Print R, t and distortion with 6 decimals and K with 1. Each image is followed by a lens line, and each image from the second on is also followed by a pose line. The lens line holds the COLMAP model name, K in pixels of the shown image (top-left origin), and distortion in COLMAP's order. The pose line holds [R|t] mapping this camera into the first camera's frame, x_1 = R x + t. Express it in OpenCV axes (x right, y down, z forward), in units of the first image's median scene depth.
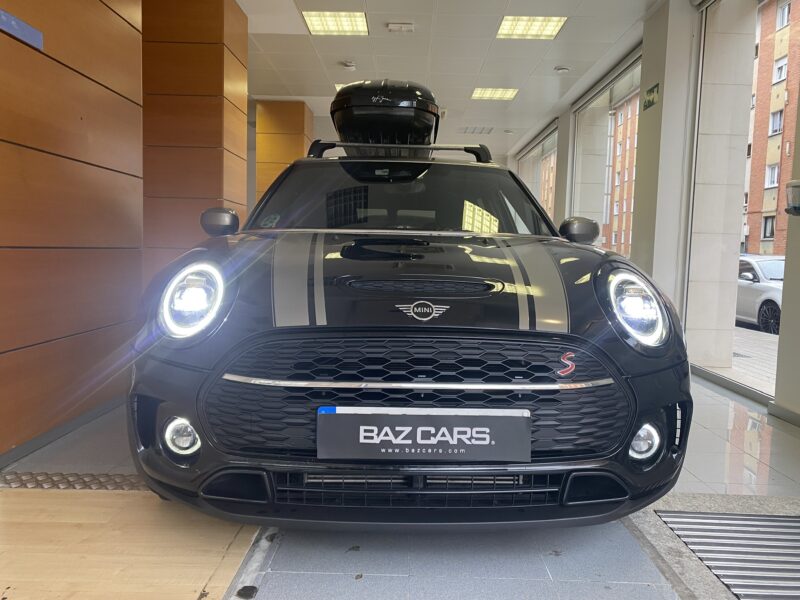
lens RADIAL K [[610.0, 0, 400.0], [0, 610.0, 300.0], [0, 0, 1]] dist [-0.005337, -0.003530]
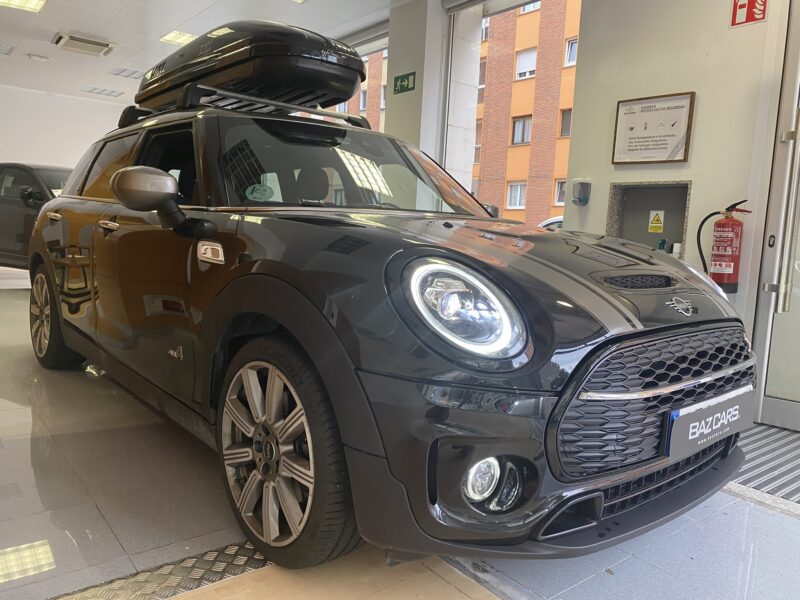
lens RADIAL K [[610.0, 0, 400.0], [0, 610.0, 300.0], [0, 0, 1]] dist [-0.005337, -0.003530]
pose [[0.777451, -0.050175, 0.626939, -1.061552], [0.010607, 0.997717, 0.066695, -0.073605], [-0.628854, -0.045202, 0.776208, 0.513336]]
